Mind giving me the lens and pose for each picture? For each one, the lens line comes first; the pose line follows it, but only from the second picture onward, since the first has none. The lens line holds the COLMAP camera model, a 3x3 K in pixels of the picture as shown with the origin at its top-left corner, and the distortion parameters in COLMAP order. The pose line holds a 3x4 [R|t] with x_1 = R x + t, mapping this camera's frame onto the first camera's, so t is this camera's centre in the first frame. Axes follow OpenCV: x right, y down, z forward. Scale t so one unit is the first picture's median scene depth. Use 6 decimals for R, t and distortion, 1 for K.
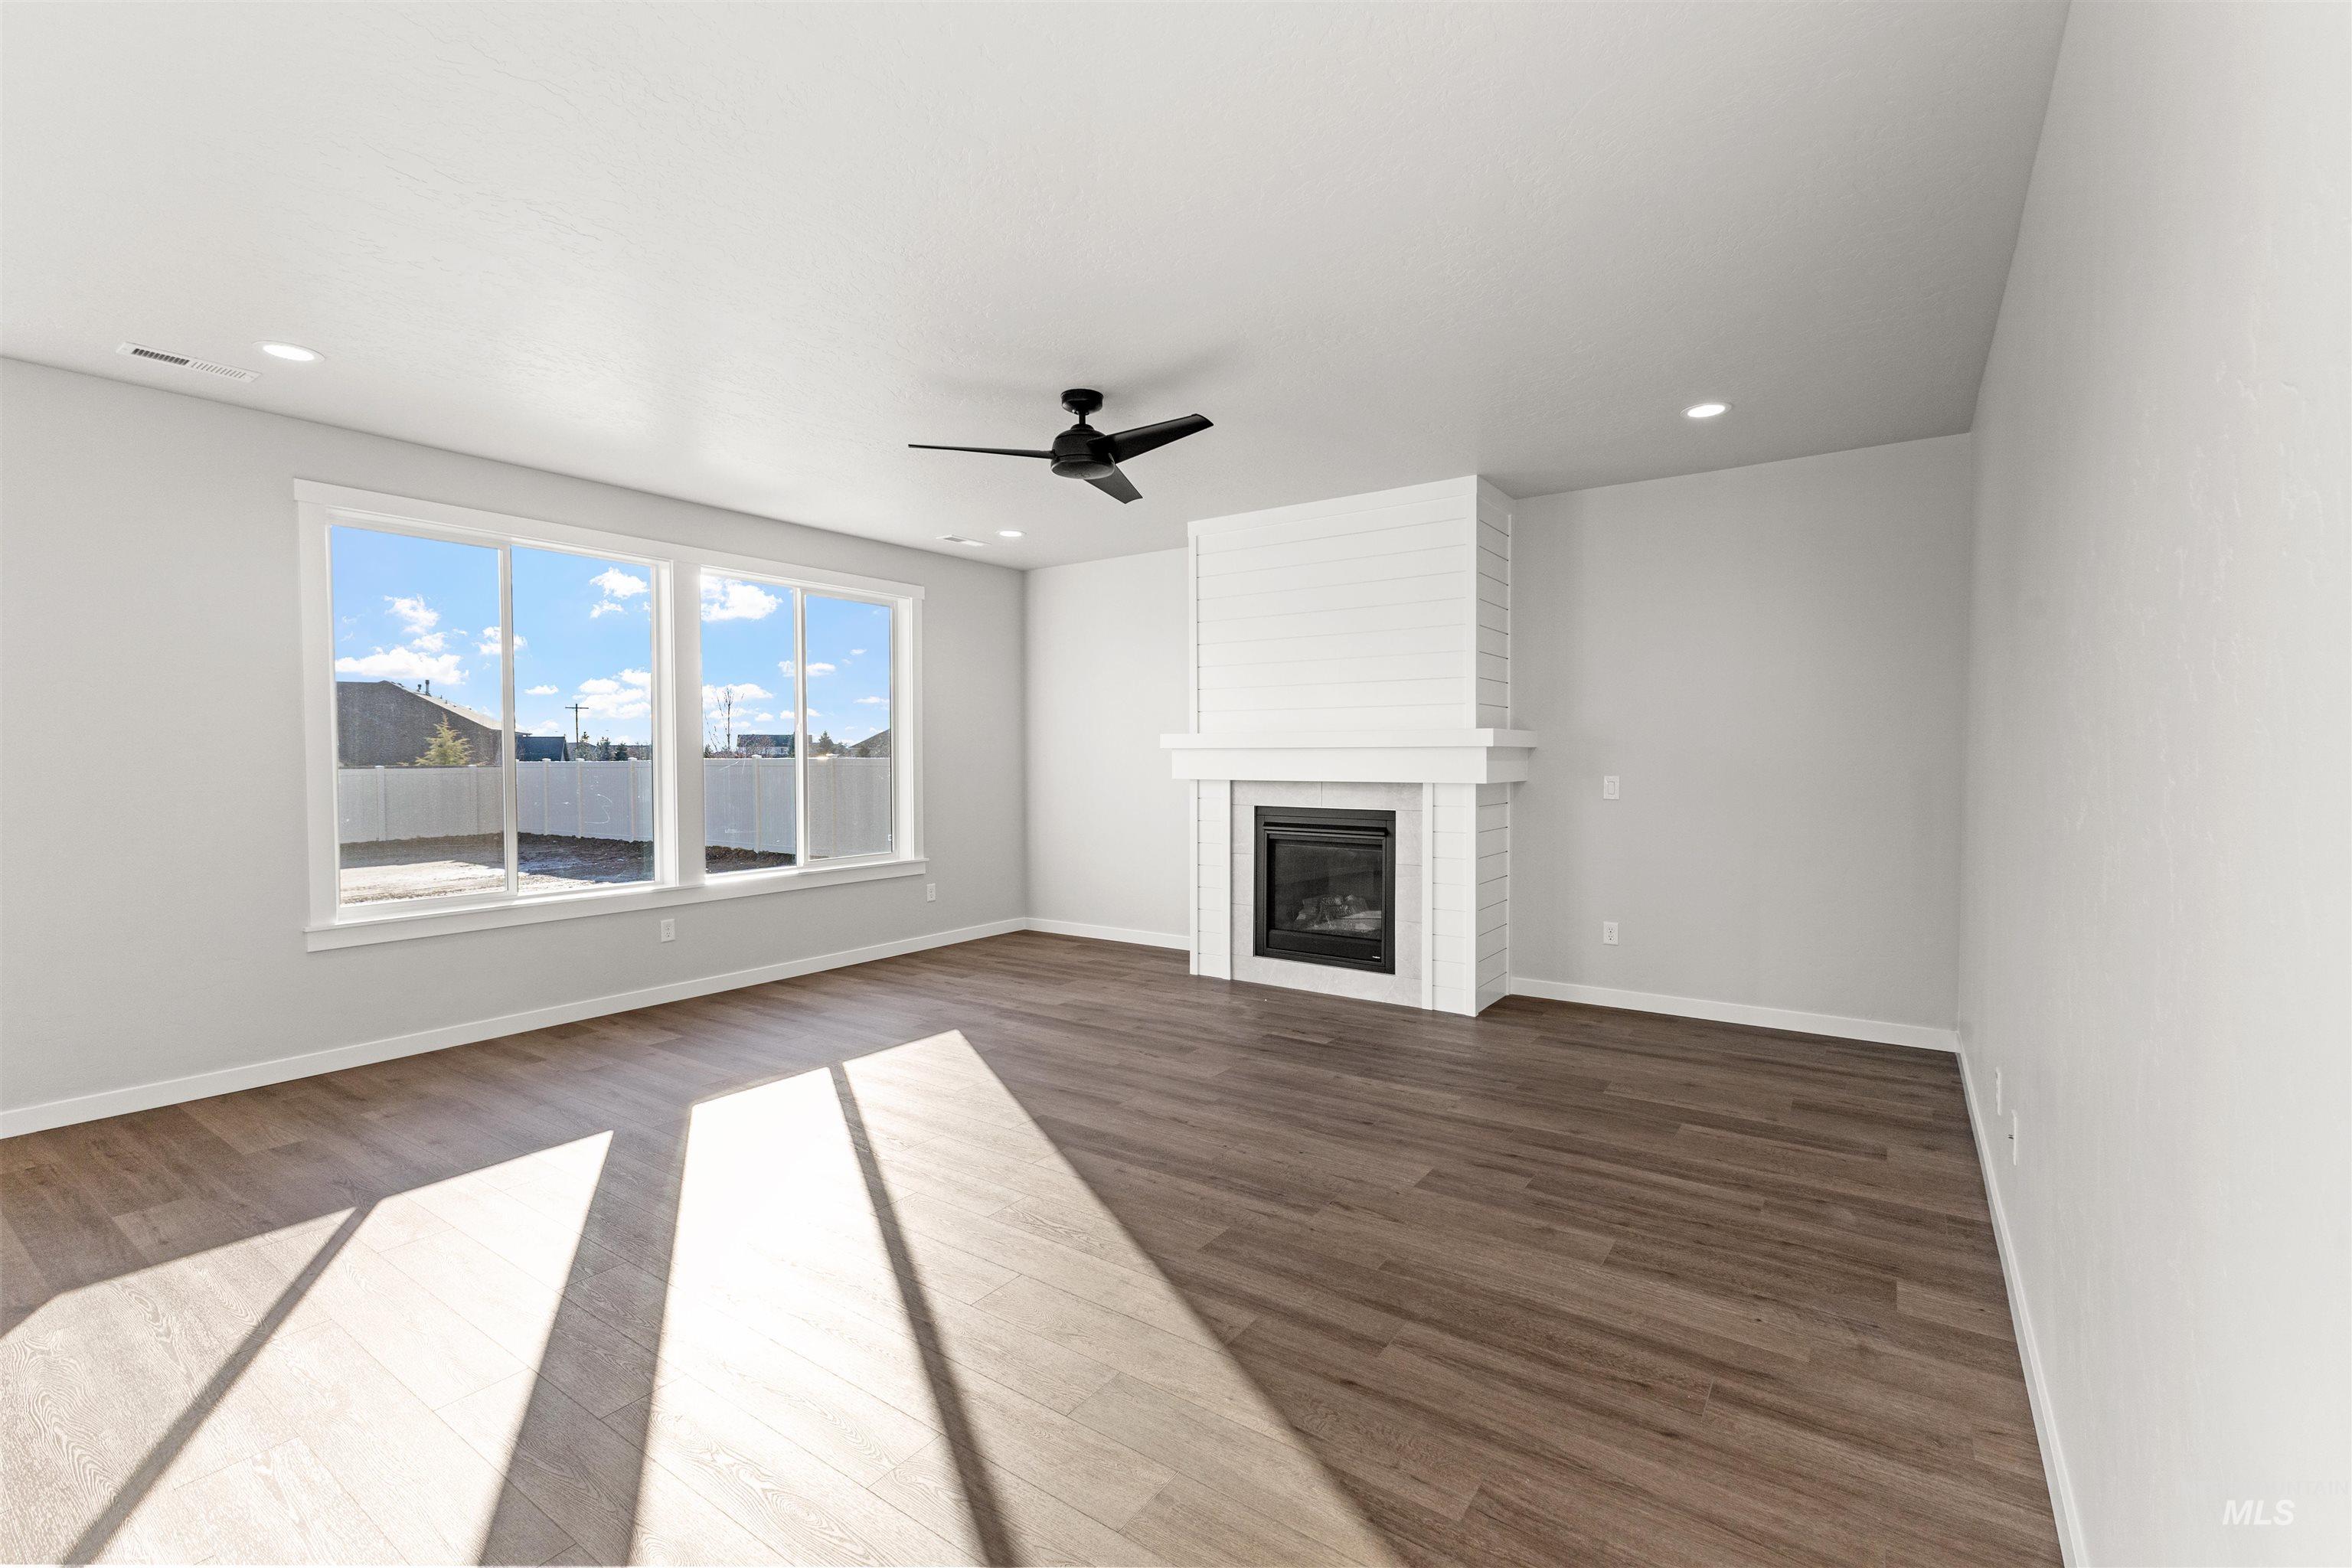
lens RADIAL K [[1012.4, 0, 1163.4], [0, 1012.4, 780.5], [0, 0, 1]] dist [0.011708, -0.001309]
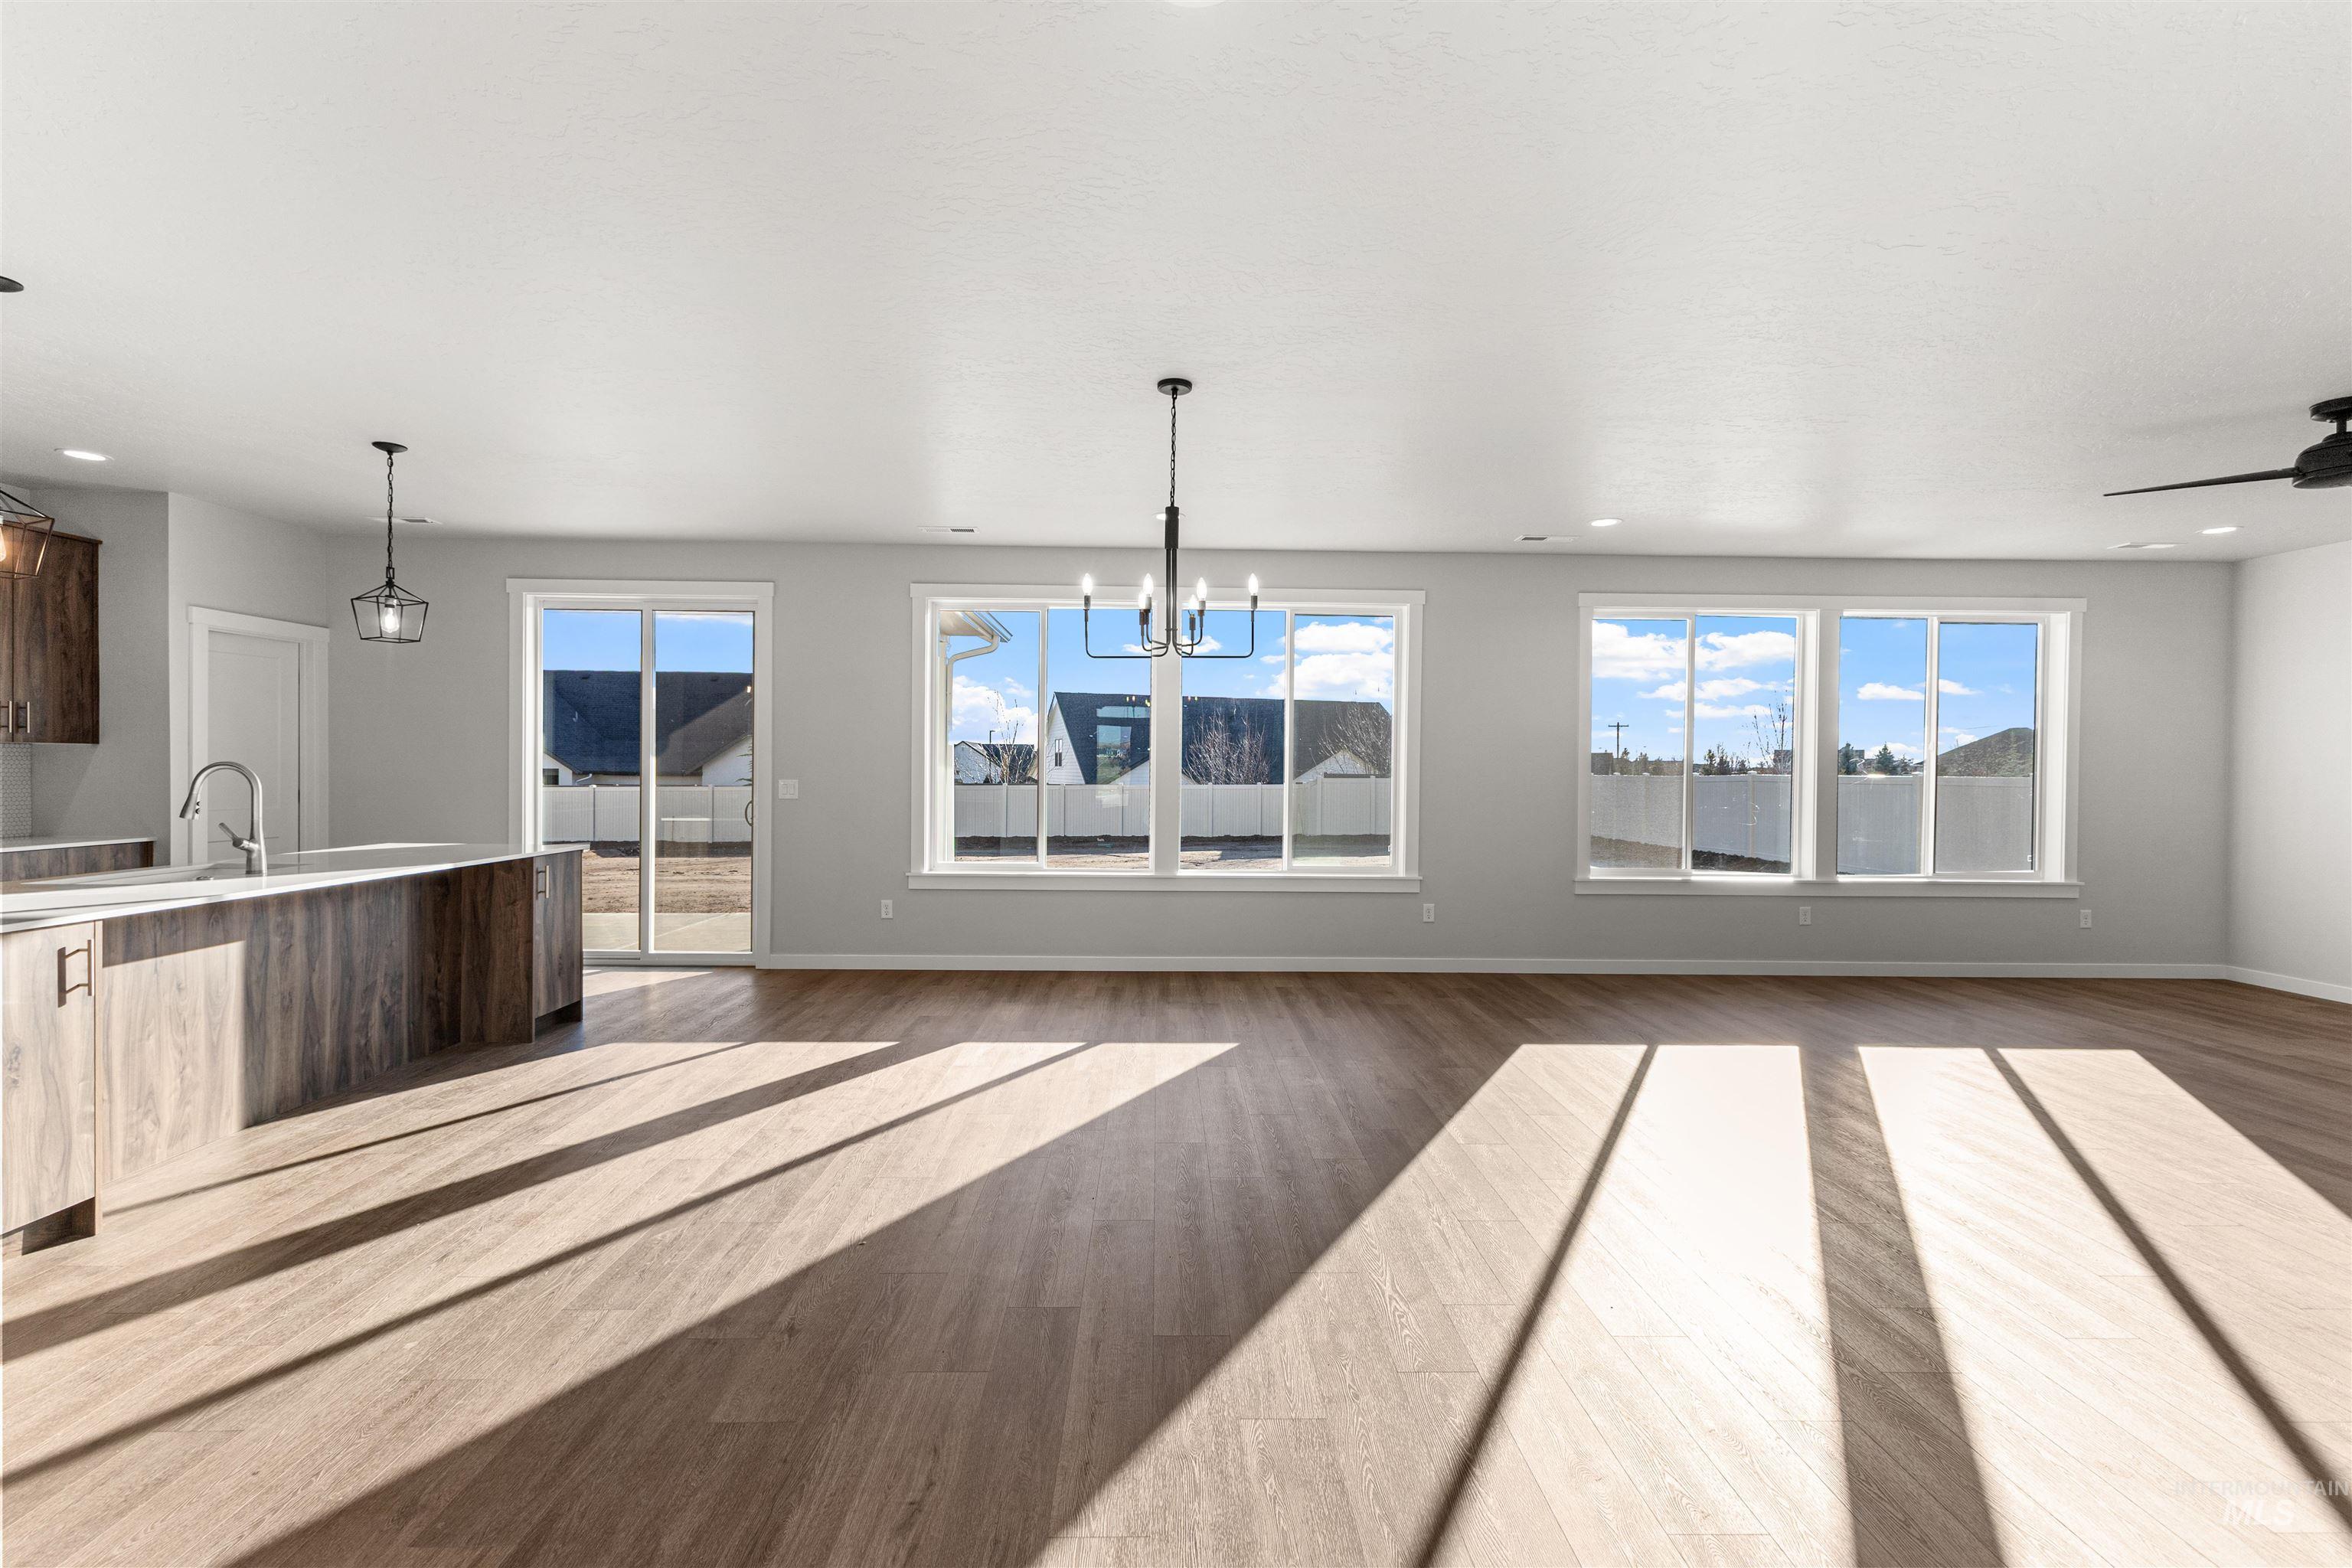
lens RADIAL K [[1012.4, 0, 1185.1], [0, 1012.4, 775.1], [0, 0, 1]] dist [0.011708, -0.001309]
pose [[0.603023, 0.015576, -0.797571, 0.029227], [-0.031689, 0.999488, -0.004440, 0.009567], [0.797094, 0.027951, 0.603208, -0.331962]]
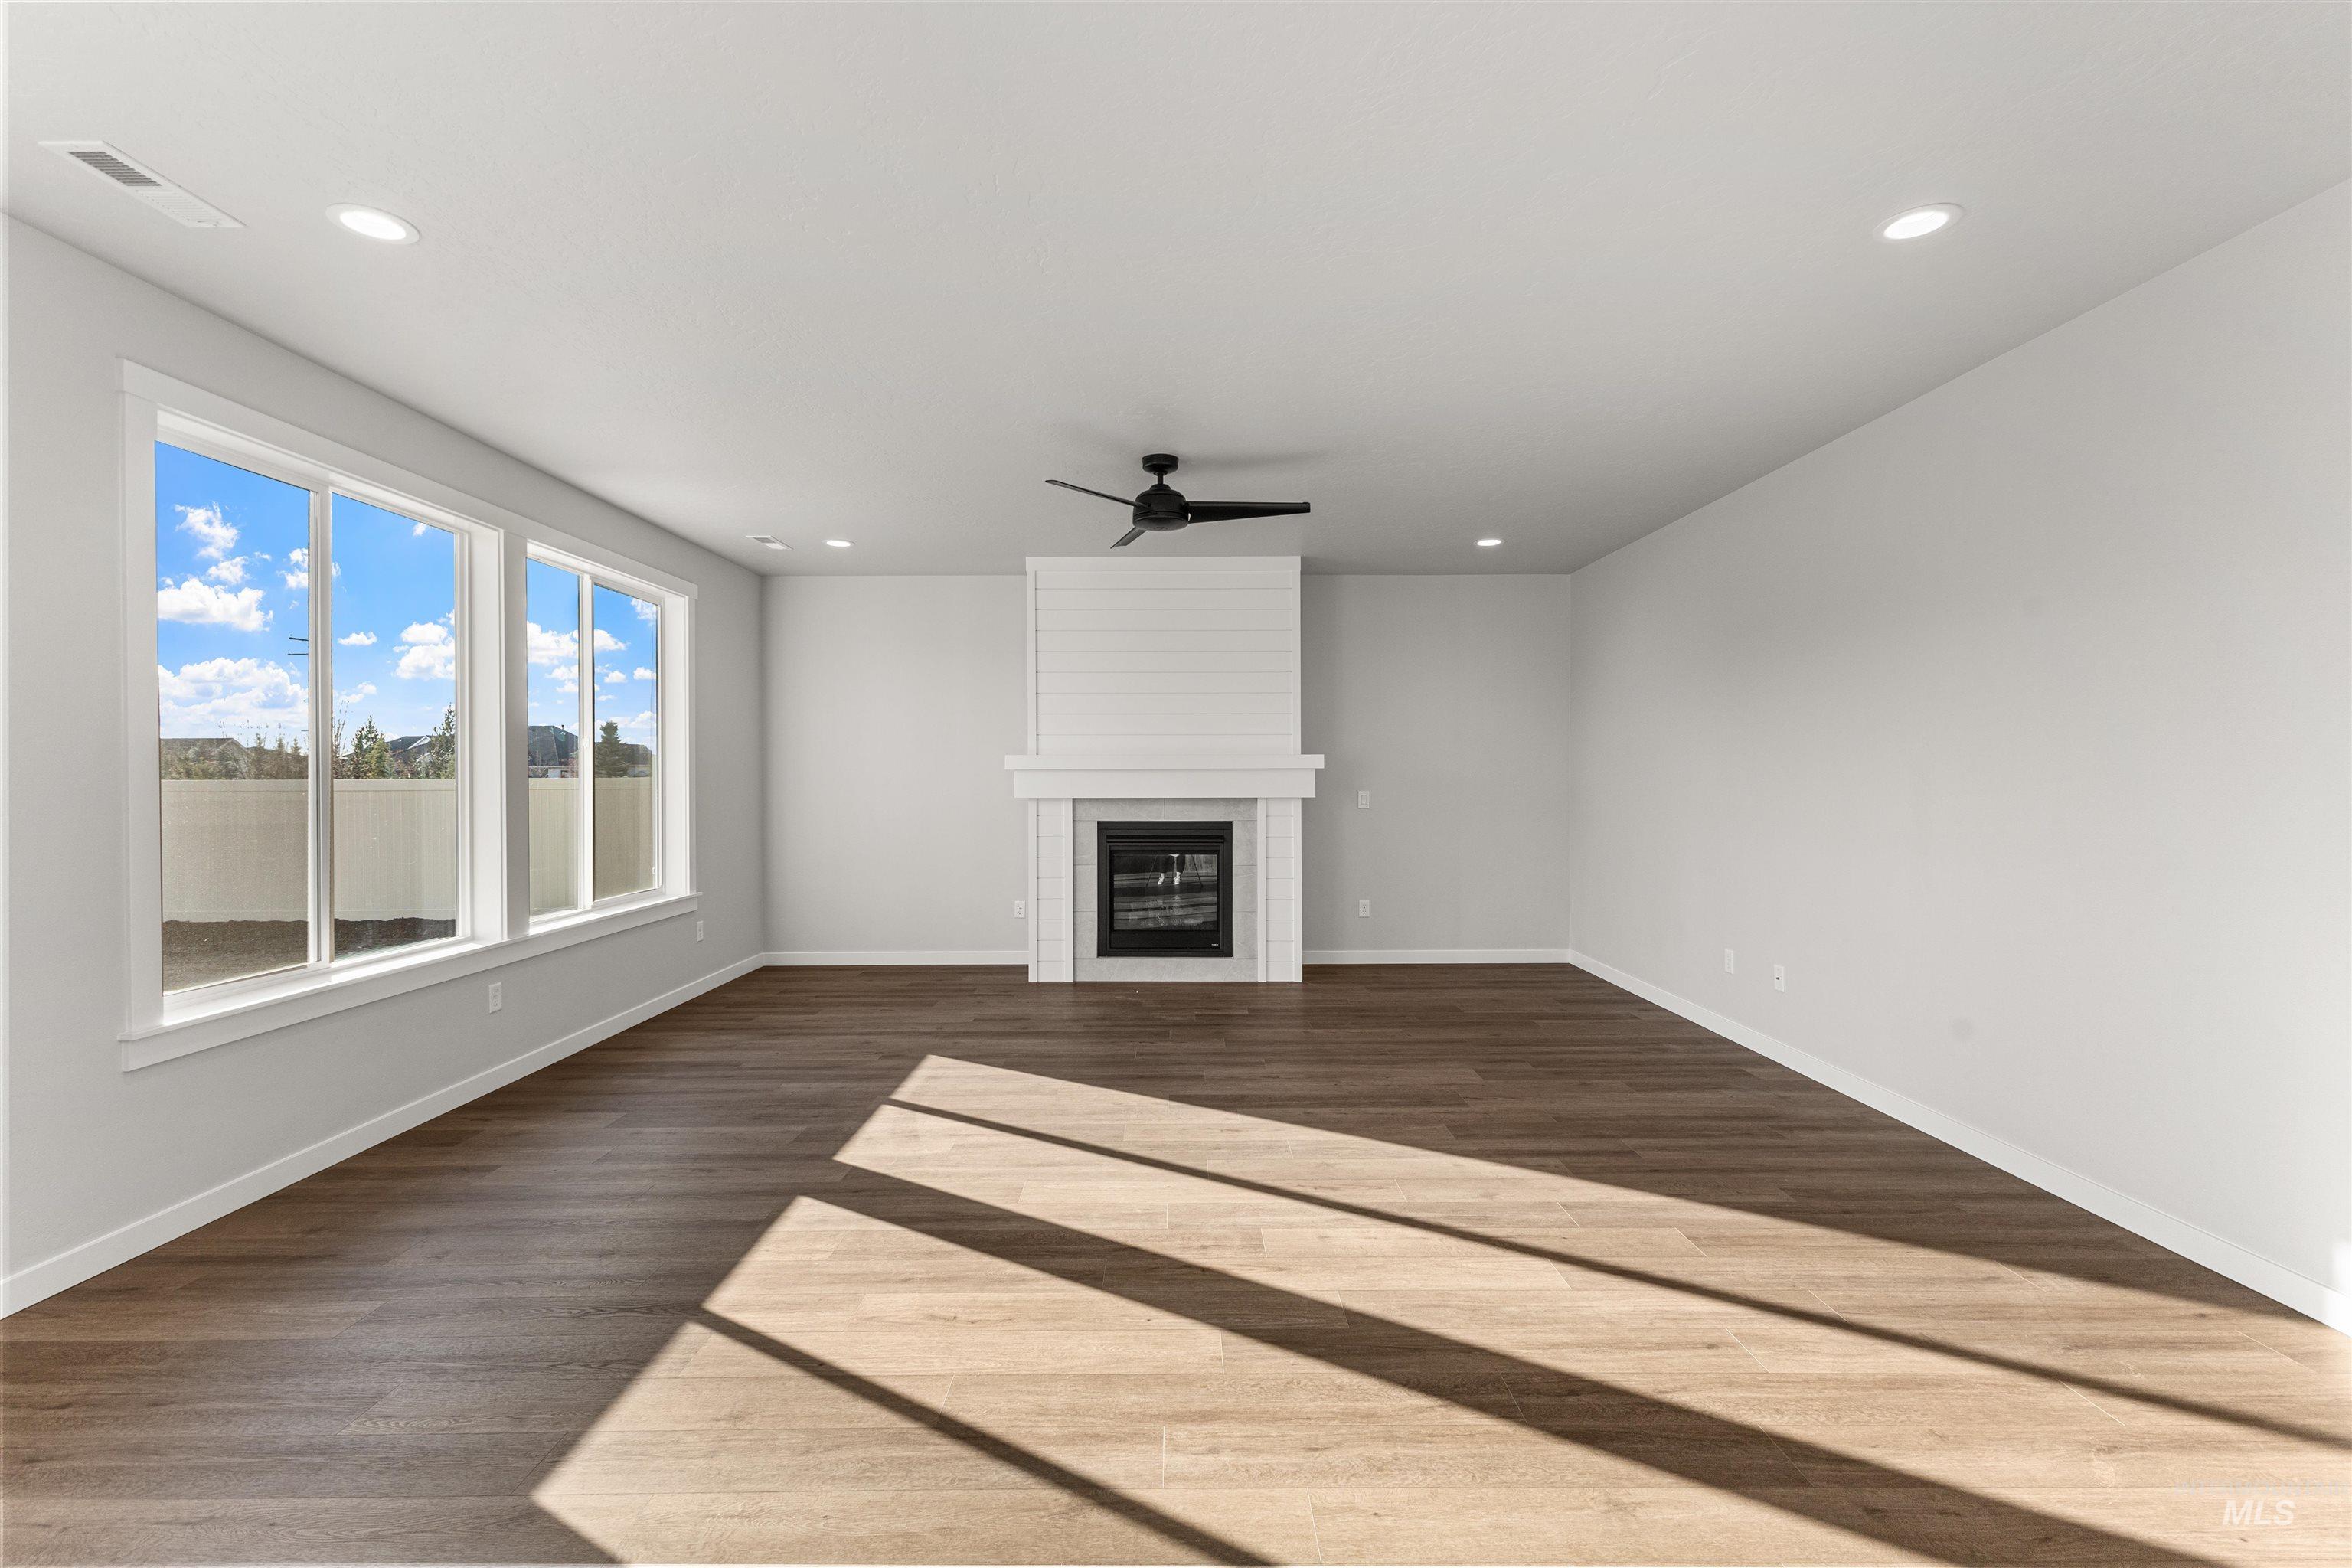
lens RADIAL K [[1012.4, 0, 1175.5], [0, 1012.4, 784.7], [0, 0, 1]] dist [0.011708, -0.001309]
pose [[0.815185, -0.004131, 0.579186, -0.533135], [0.014953, 0.999791, -0.013914, 0.001847], [-0.579008, 0.020003, 0.815077, 0.053001]]
